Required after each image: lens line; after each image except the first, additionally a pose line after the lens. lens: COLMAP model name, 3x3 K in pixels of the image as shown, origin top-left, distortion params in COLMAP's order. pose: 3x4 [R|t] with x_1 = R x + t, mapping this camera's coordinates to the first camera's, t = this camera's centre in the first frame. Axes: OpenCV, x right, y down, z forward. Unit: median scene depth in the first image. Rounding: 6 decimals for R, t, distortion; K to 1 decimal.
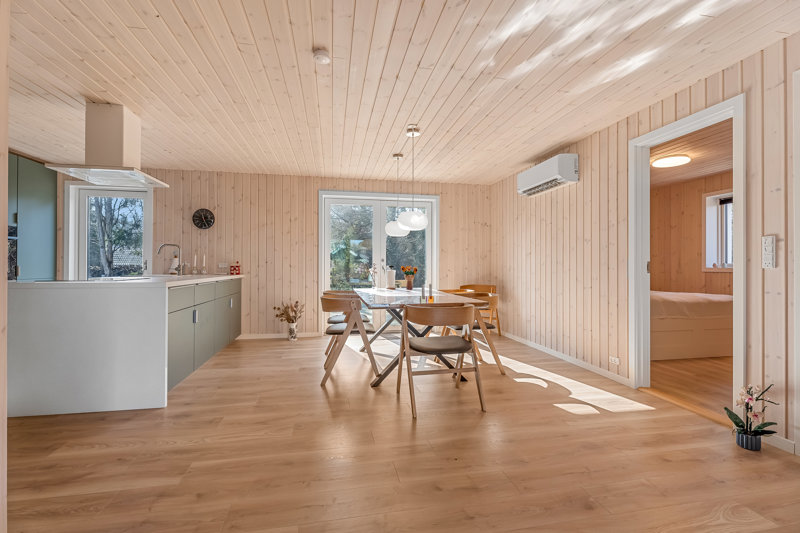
lens RADIAL K [[354.3, 0, 397.8], [0, 354.3, 265.0], [0, 0, 1]] dist [-0.003228, 0.000525]
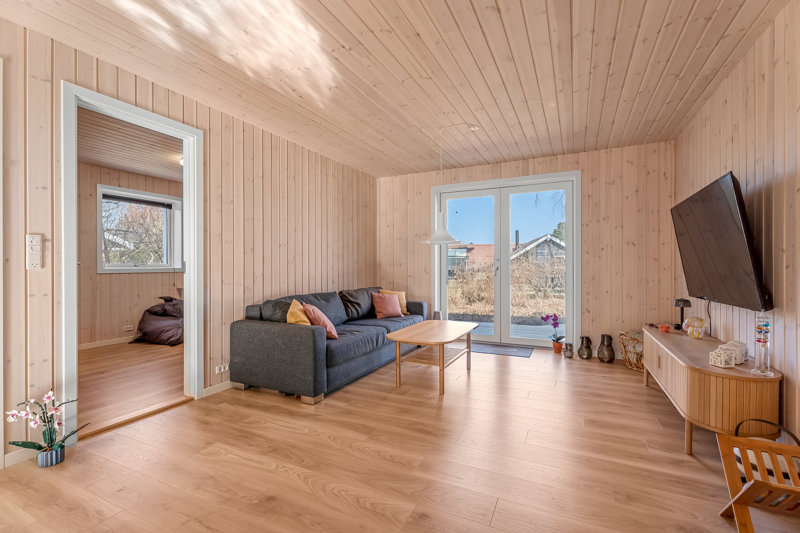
lens RADIAL K [[354.3, 0, 400.1], [0, 354.3, 263.2], [0, 0, 1]] dist [-0.003228, 0.000525]
pose [[-0.797290, 0.007948, 0.603544, -0.177701], [0.003653, 0.999959, -0.008342, 0.003068], [-0.603586, -0.004446, -0.797286, 0.727939]]
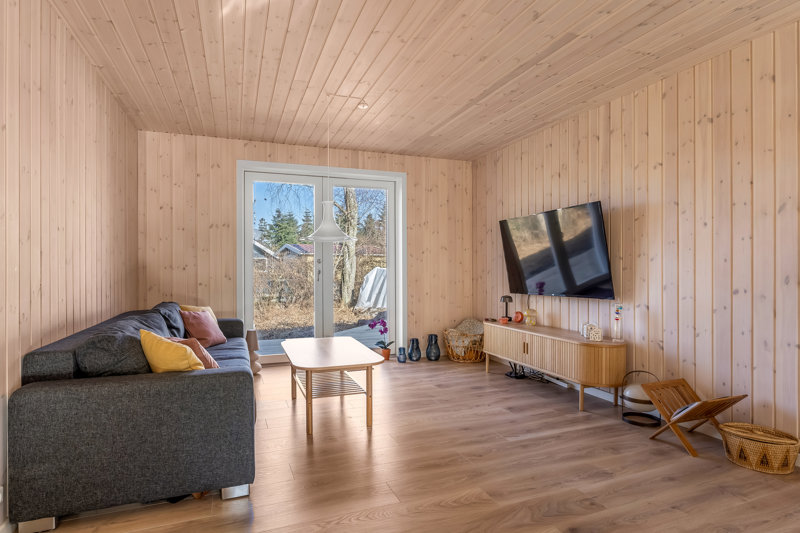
lens RADIAL K [[424.3, 0, 396.9], [0, 424.3, 264.6], [0, 0, 1]] dist [-0.018619, 0.001640]
pose [[-0.986250, 0.003530, -0.165221, 0.349149], [0.004942, 0.999955, -0.008131, 0.001808], [0.165185, -0.008836, -0.986223, 0.817010]]
